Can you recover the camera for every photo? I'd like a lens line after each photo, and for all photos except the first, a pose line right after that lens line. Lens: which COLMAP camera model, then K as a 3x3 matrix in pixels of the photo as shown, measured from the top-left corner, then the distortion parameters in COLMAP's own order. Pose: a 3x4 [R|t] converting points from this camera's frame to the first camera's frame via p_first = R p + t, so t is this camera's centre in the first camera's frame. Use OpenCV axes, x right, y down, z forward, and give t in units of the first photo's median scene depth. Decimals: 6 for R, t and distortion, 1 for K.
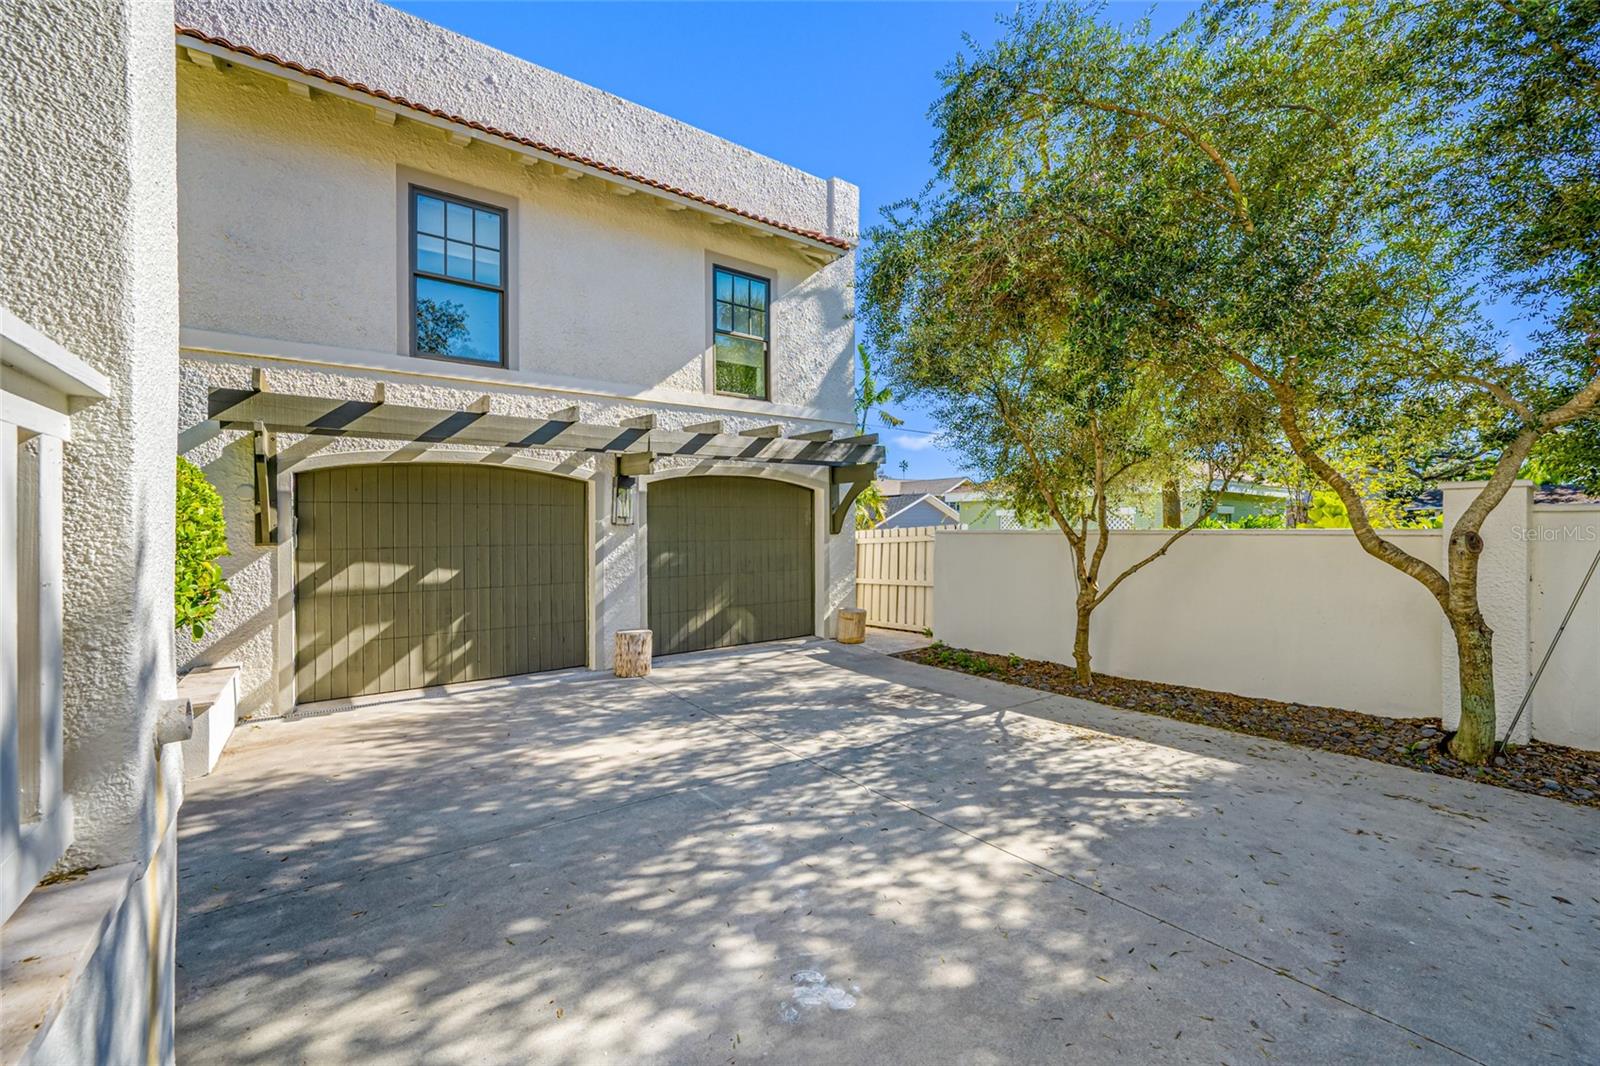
lens RADIAL K [[636.8, 0, 800.9], [0, 636.8, 534.4], [0, 0, 1]] dist [0.004560, -0.000144]
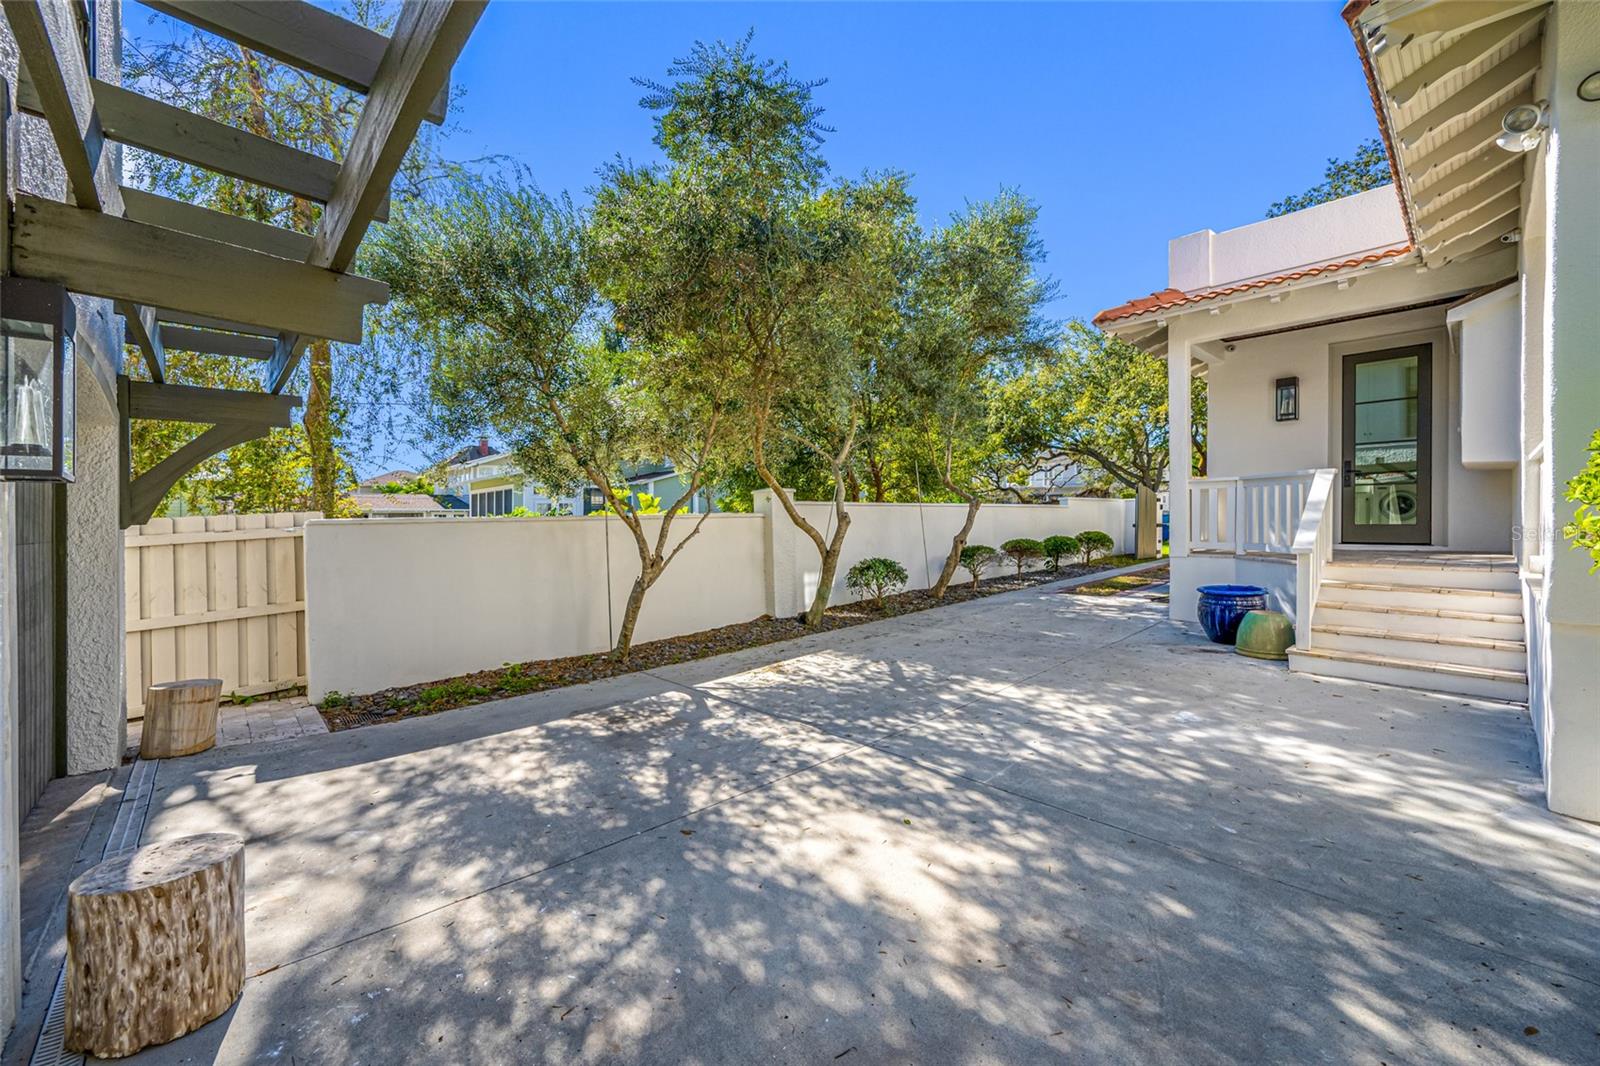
lens RADIAL K [[636.8, 0, 790.5], [0, 636.8, 521.1], [0, 0, 1]] dist [0.004560, -0.000144]
pose [[-0.108970, 0.008089, 0.994012, -0.822917], [0.029001, 0.999567, -0.004955, 0.021341], [-0.993622, 0.028288, -0.109158, 1.083555]]
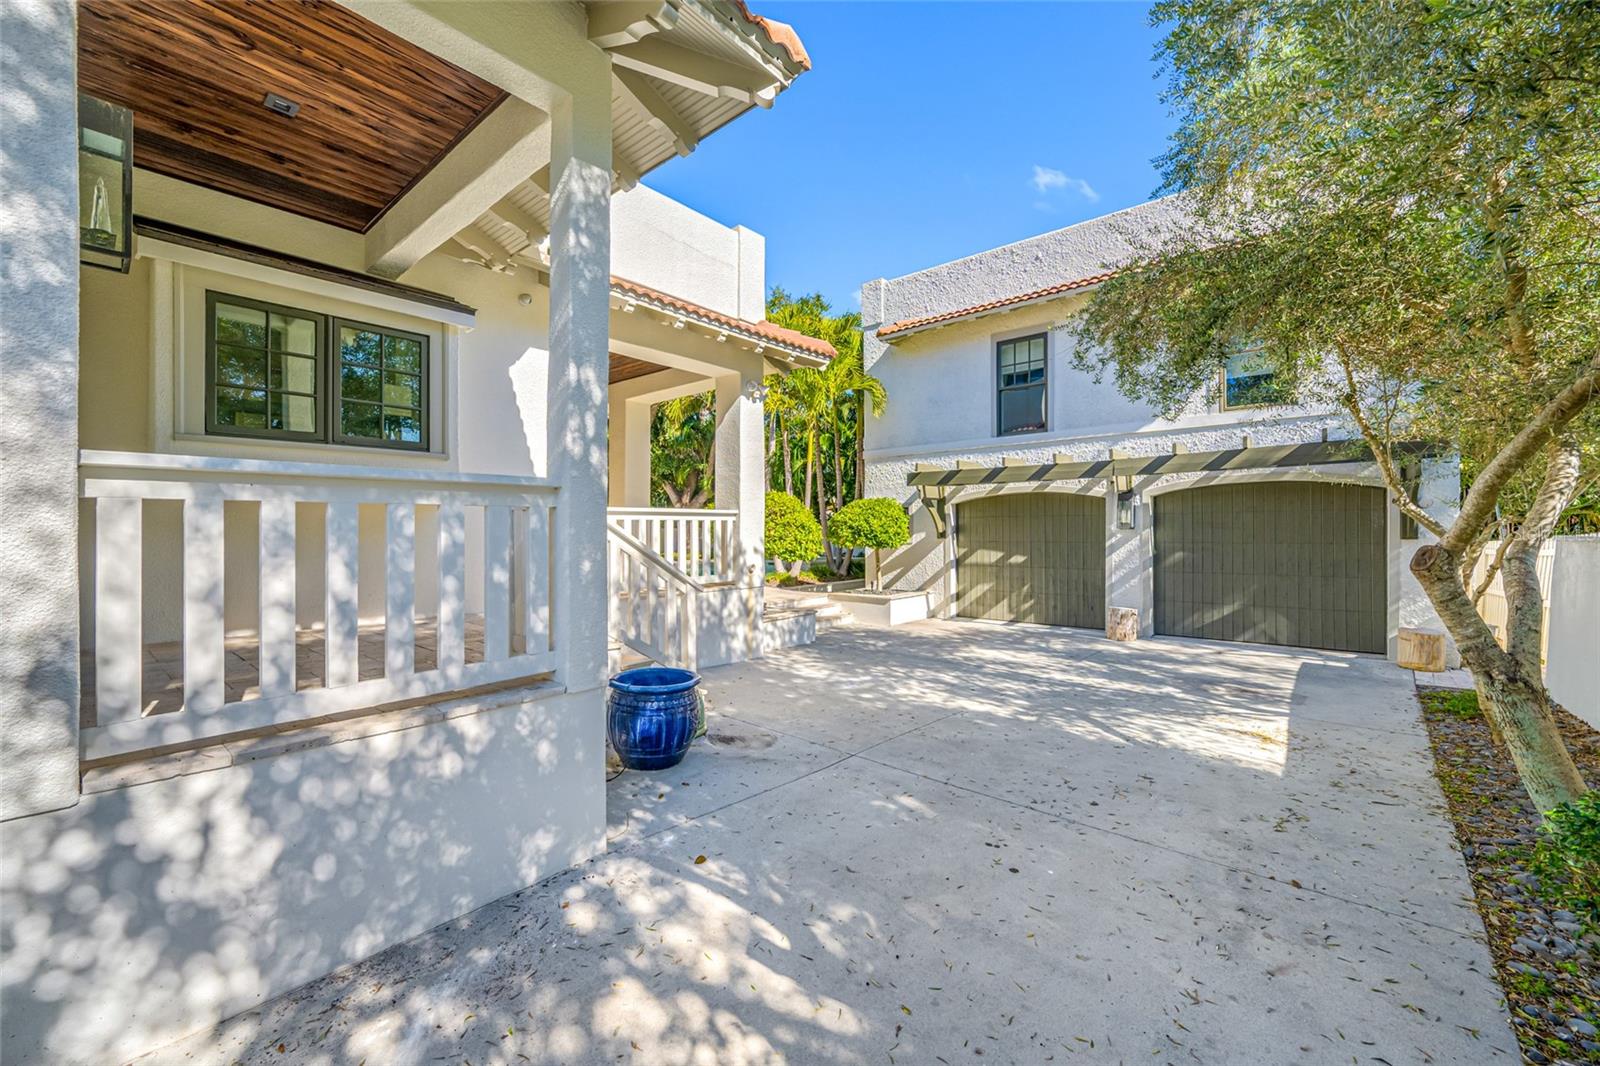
lens RADIAL K [[636.8, 0, 805.1], [0, 636.8, 535.1], [0, 0, 1]] dist [0.004560, -0.000144]
pose [[0.250025, 0.012202, -0.968163, 1.259717], [-0.009276, 0.999905, 0.010207, -0.014148], [0.968195, 0.006429, 0.250114, 0.018444]]
